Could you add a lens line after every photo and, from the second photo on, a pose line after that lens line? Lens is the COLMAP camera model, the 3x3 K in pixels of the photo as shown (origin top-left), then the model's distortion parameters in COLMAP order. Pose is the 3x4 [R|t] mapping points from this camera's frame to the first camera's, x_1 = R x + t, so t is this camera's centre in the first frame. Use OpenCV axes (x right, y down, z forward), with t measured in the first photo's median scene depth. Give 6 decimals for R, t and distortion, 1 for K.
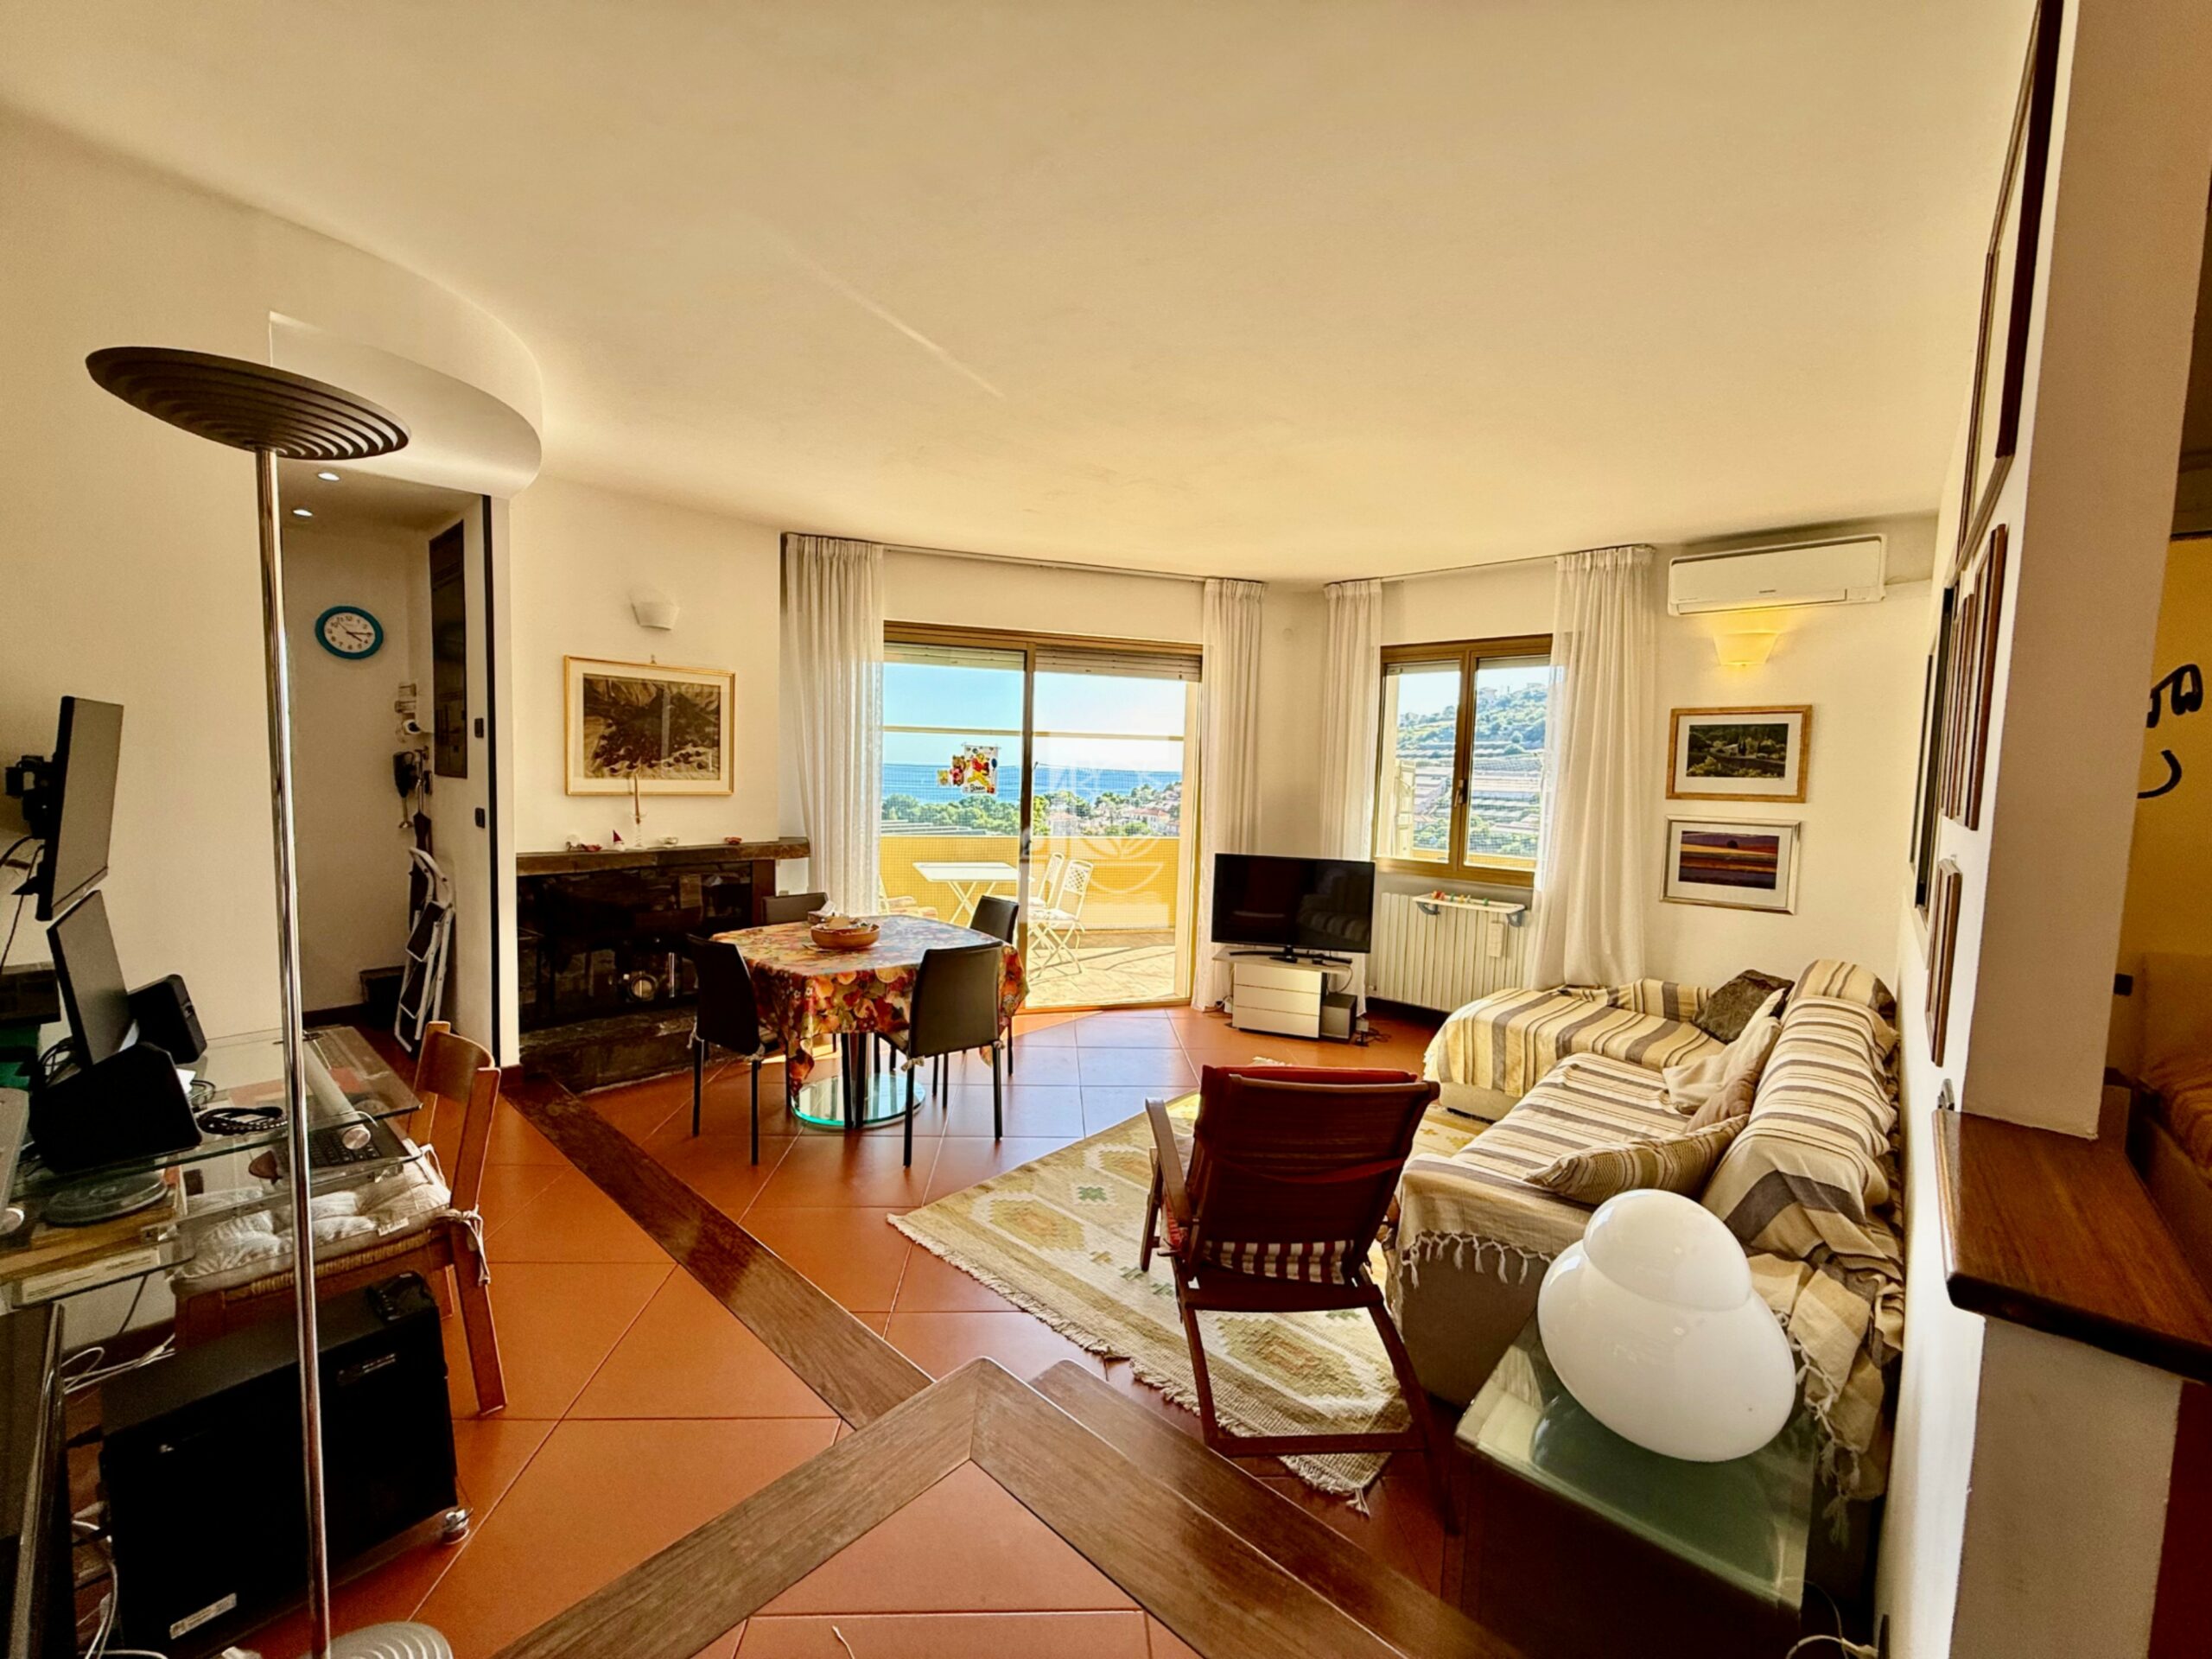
lens RADIAL K [[879.5, 0, 1097.4], [0, 879.5, 835.3], [0, 0, 1]] dist [0.000026, 0.000099]
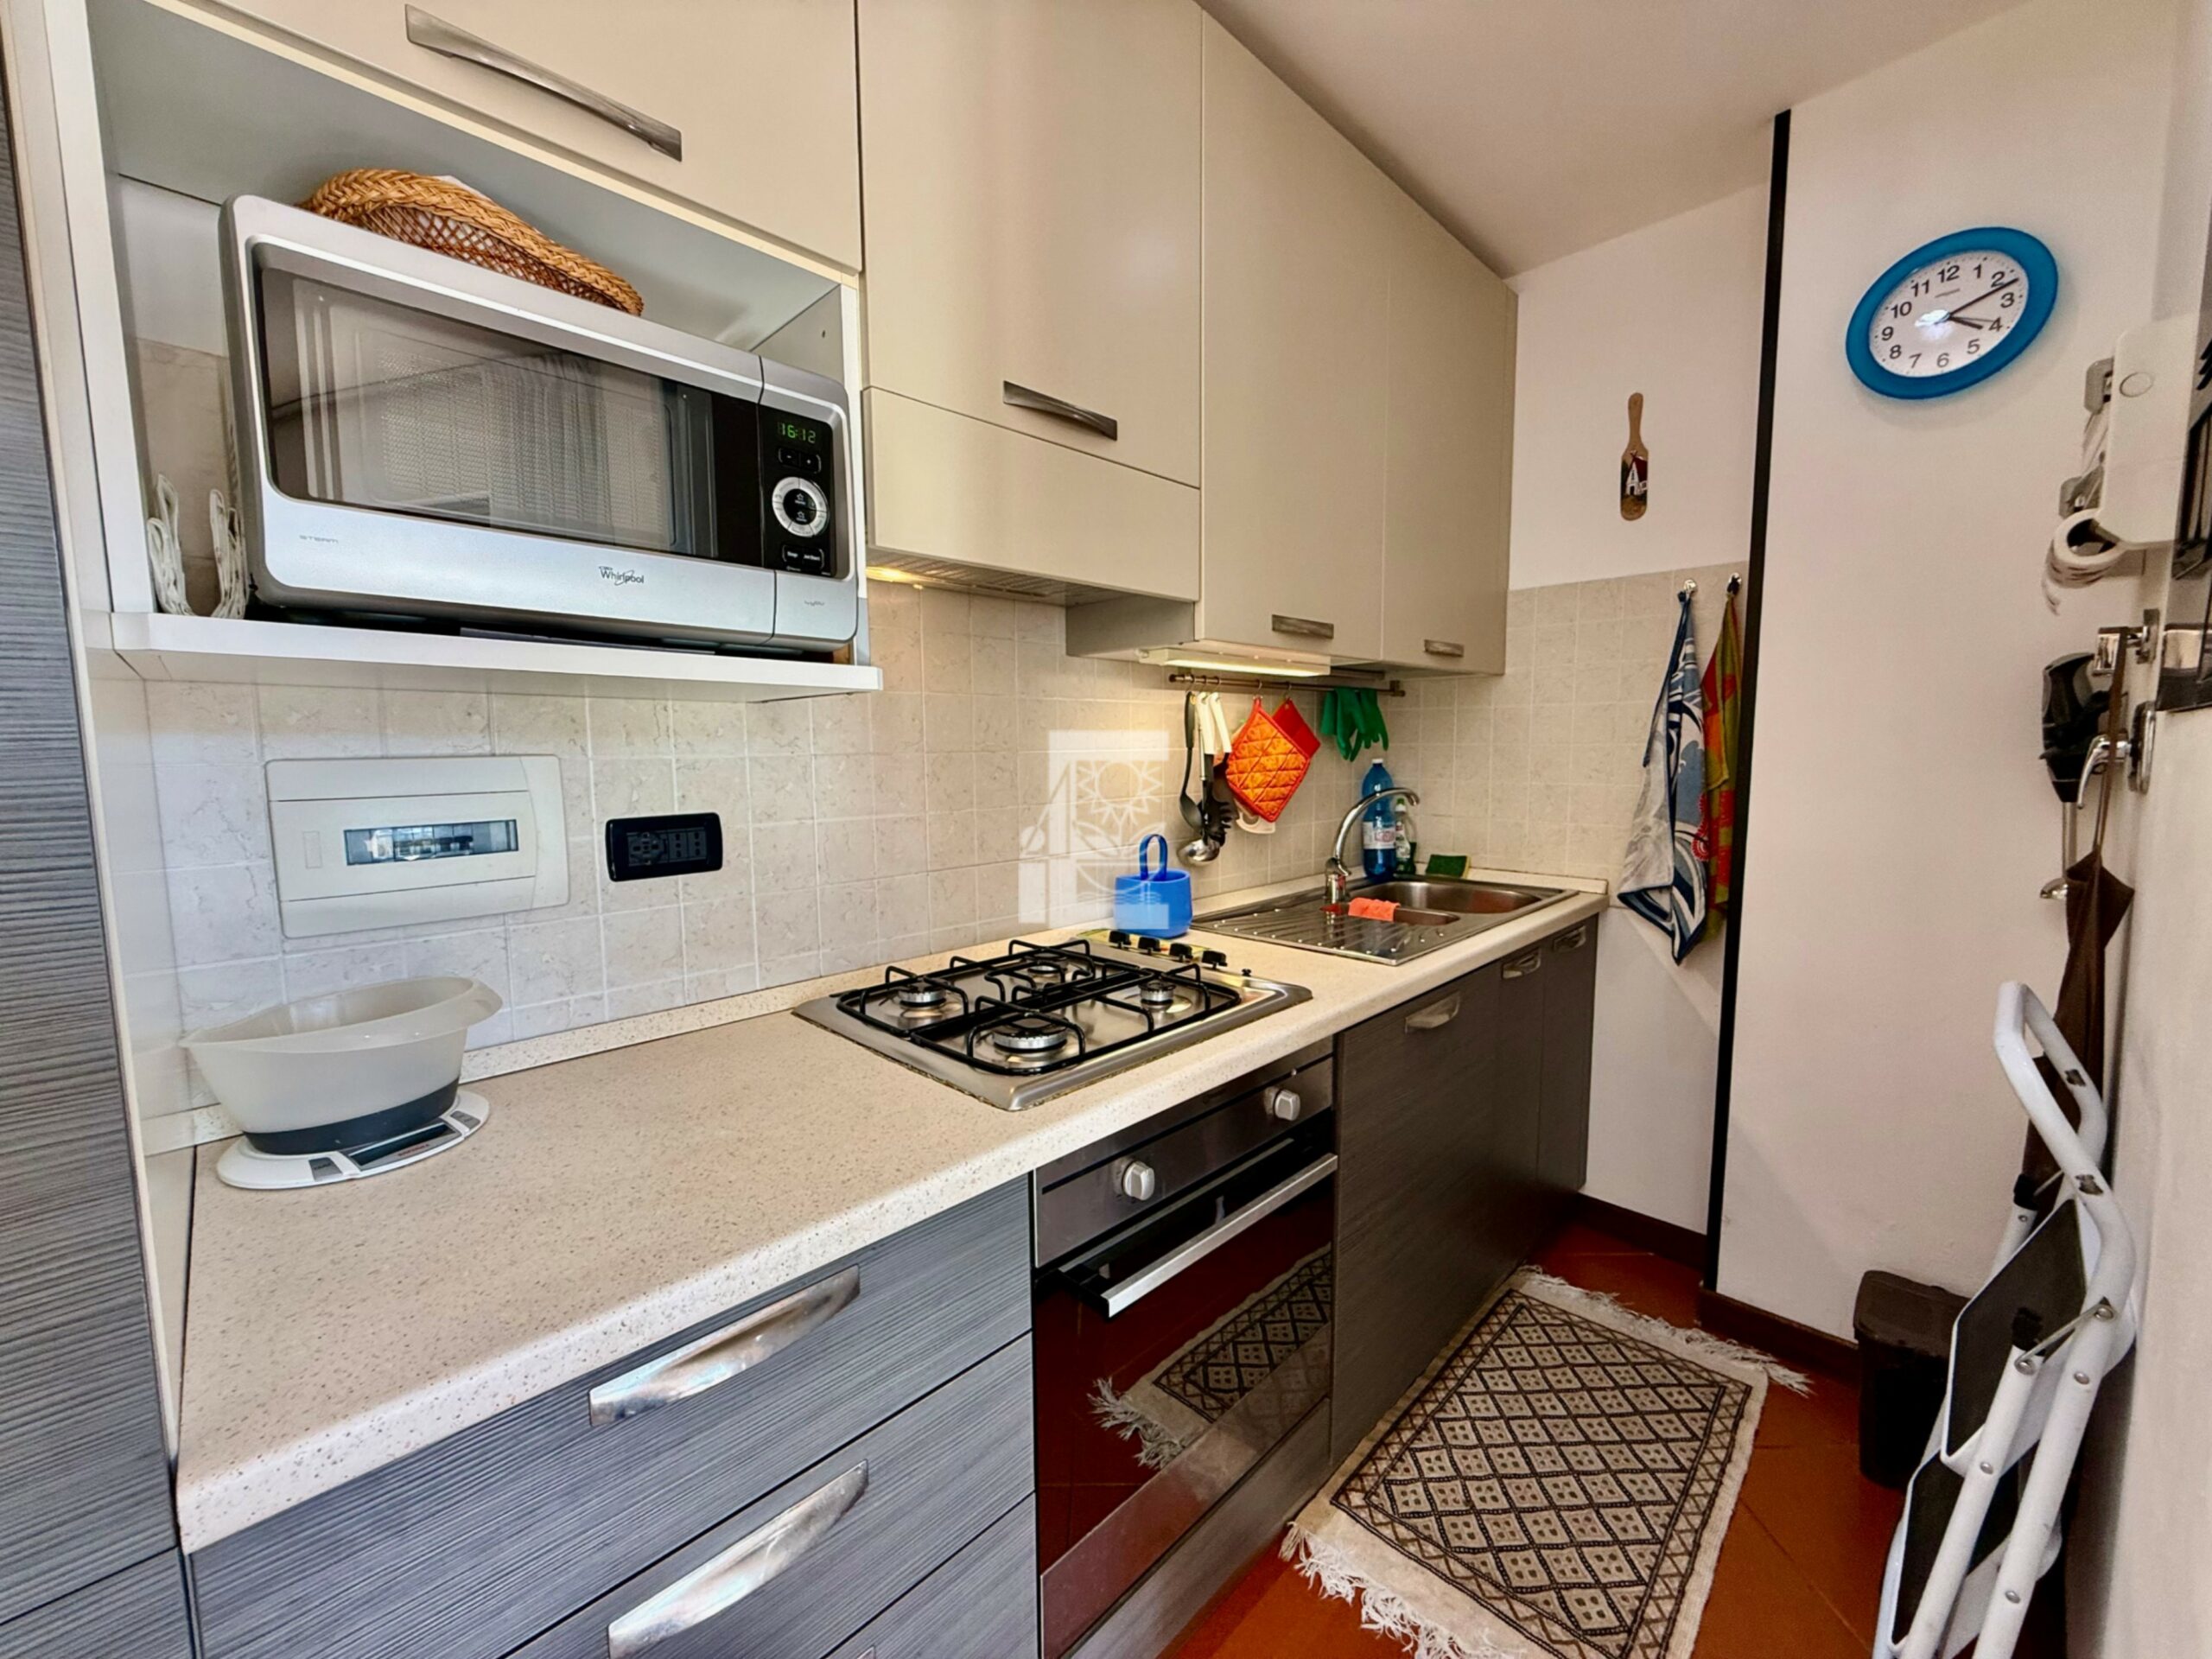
lens RADIAL K [[879.5, 0, 1100.6], [0, 879.5, 825.7], [0, 0, 1]] dist [0.000026, 0.000099]
pose [[-0.053210, 0.060595, -0.996743, -0.504108], [-0.070469, 0.995441, 0.064277, -0.033246], [0.996094, 0.073660, -0.048698, 0.740183]]
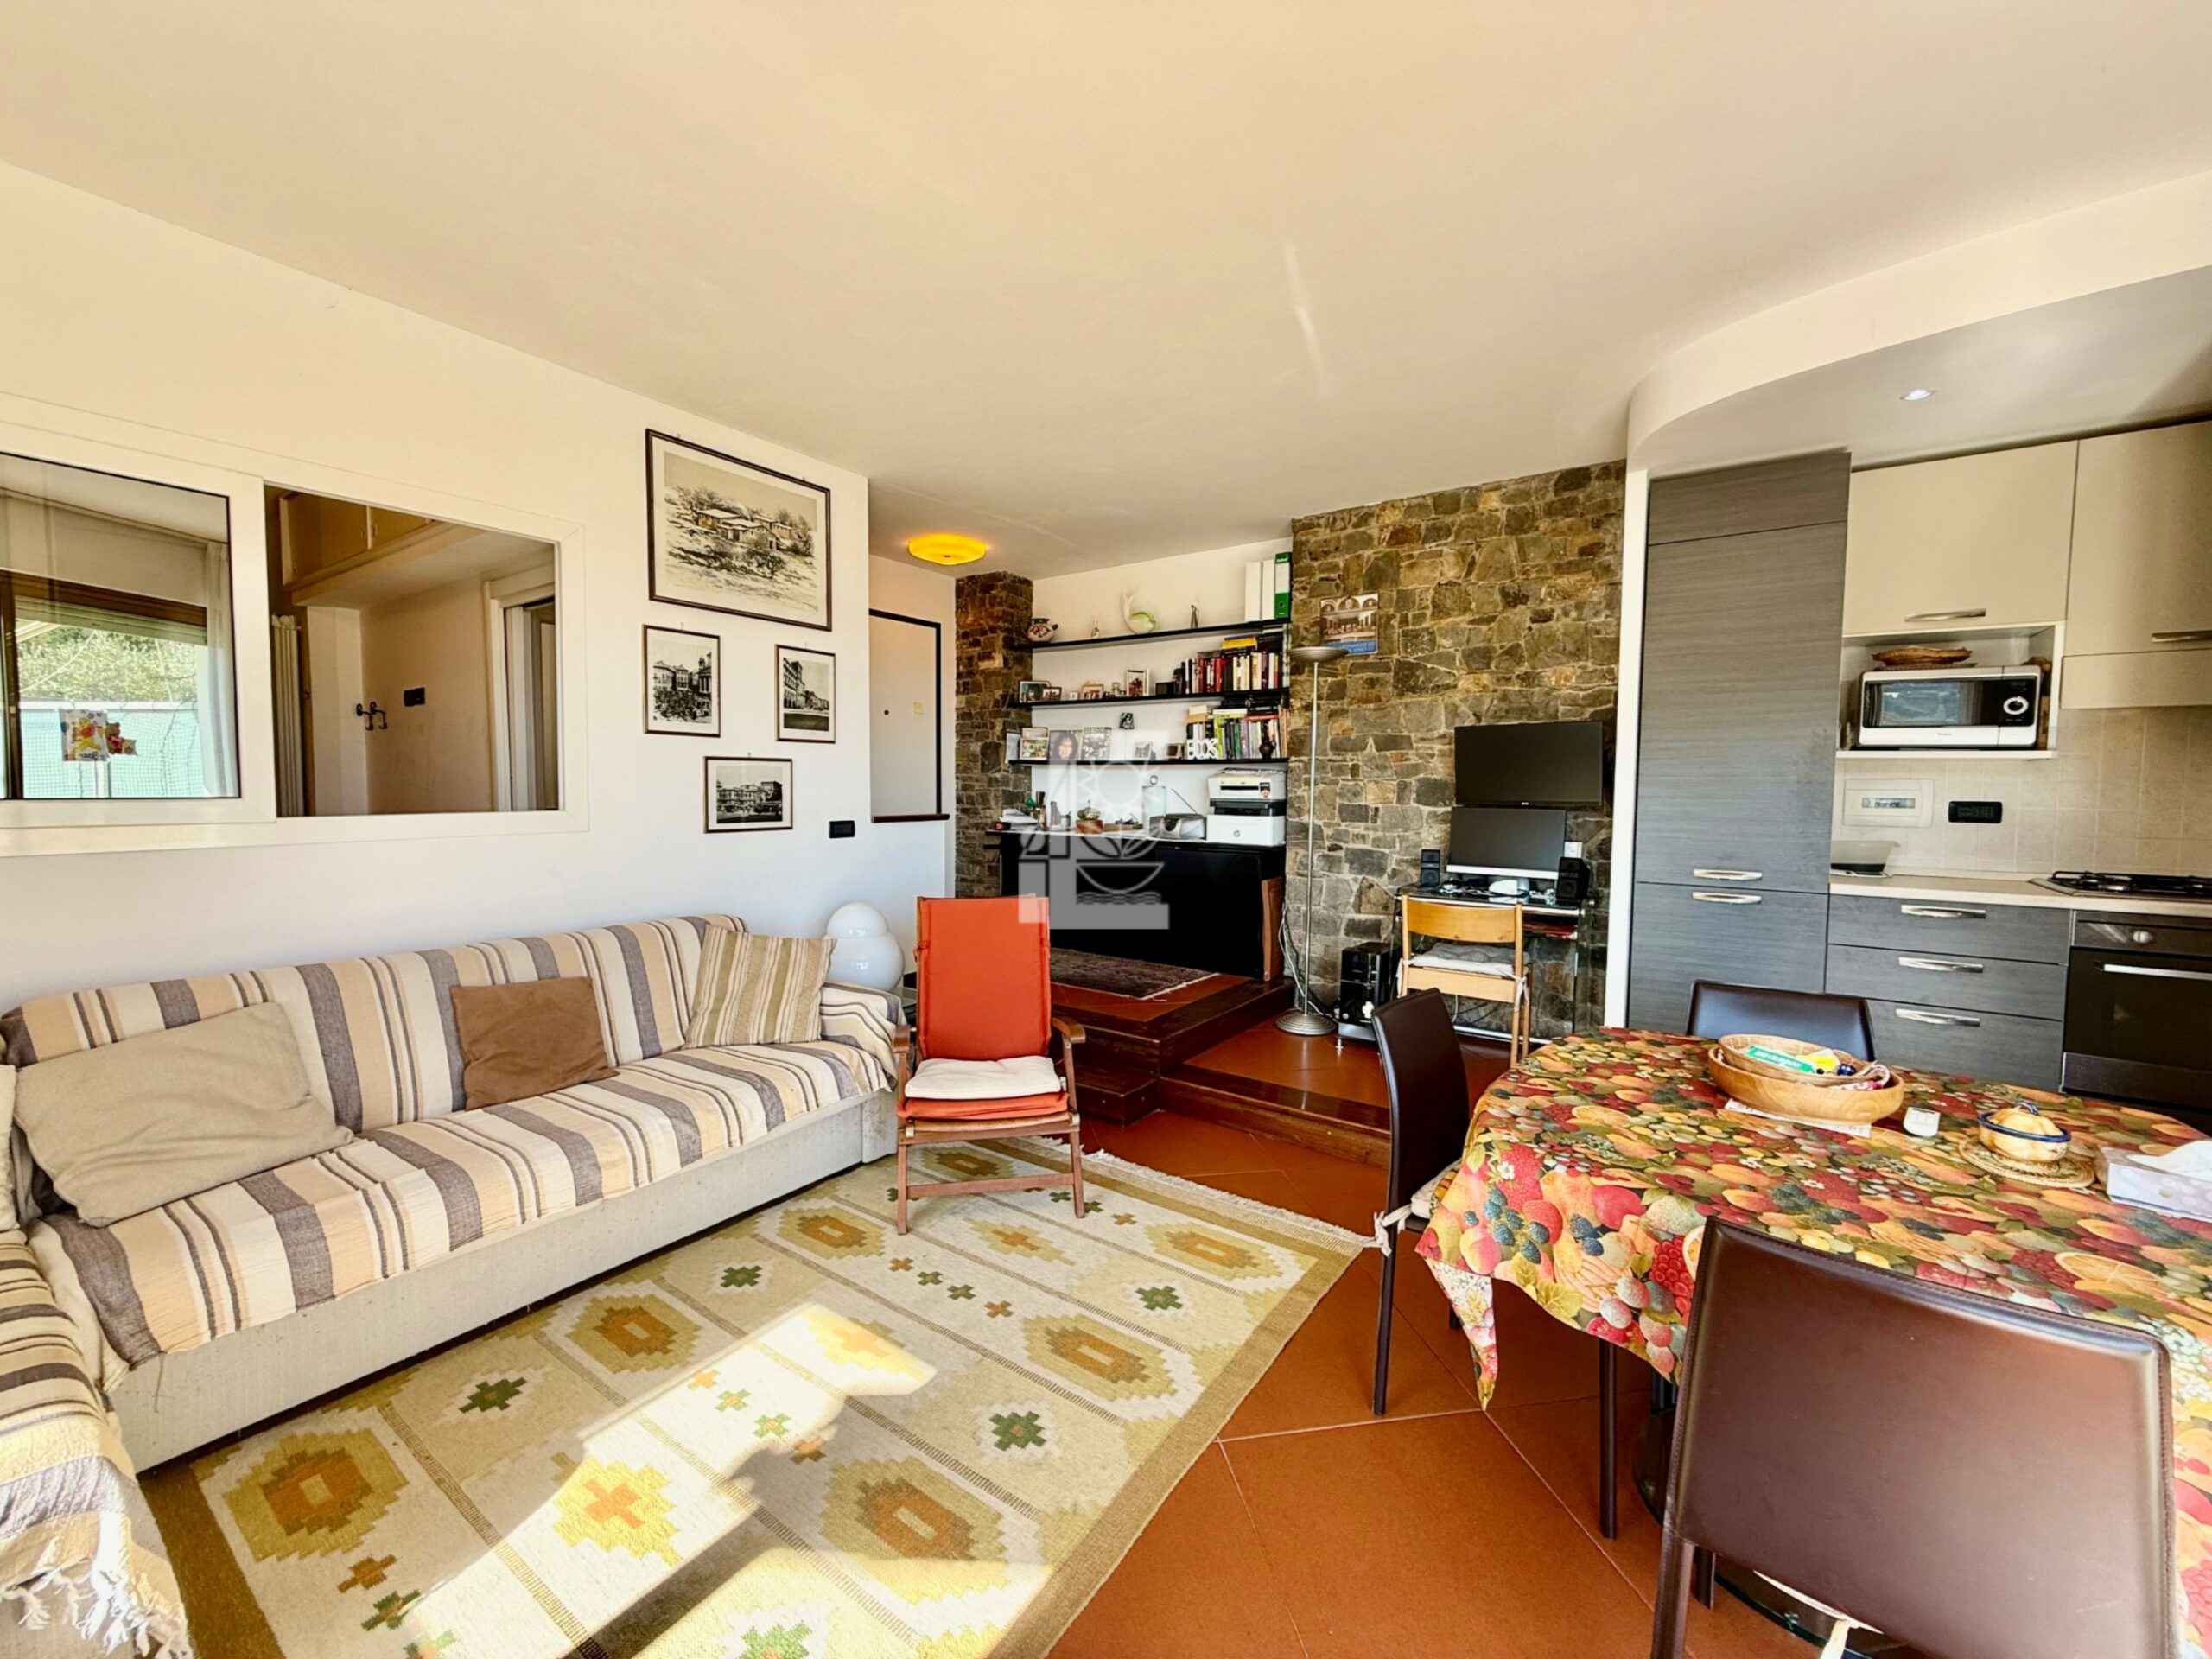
lens RADIAL K [[879.5, 0, 1100.0], [0, 879.5, 832.9], [0, 0, 1]] dist [0.000026, 0.000099]
pose [[-0.991654, -0.035701, -0.123884, 0.108810], [-0.052208, 0.989784, 0.132670, -0.044886], [0.117882, 0.138031, -0.983388, 1.283043]]
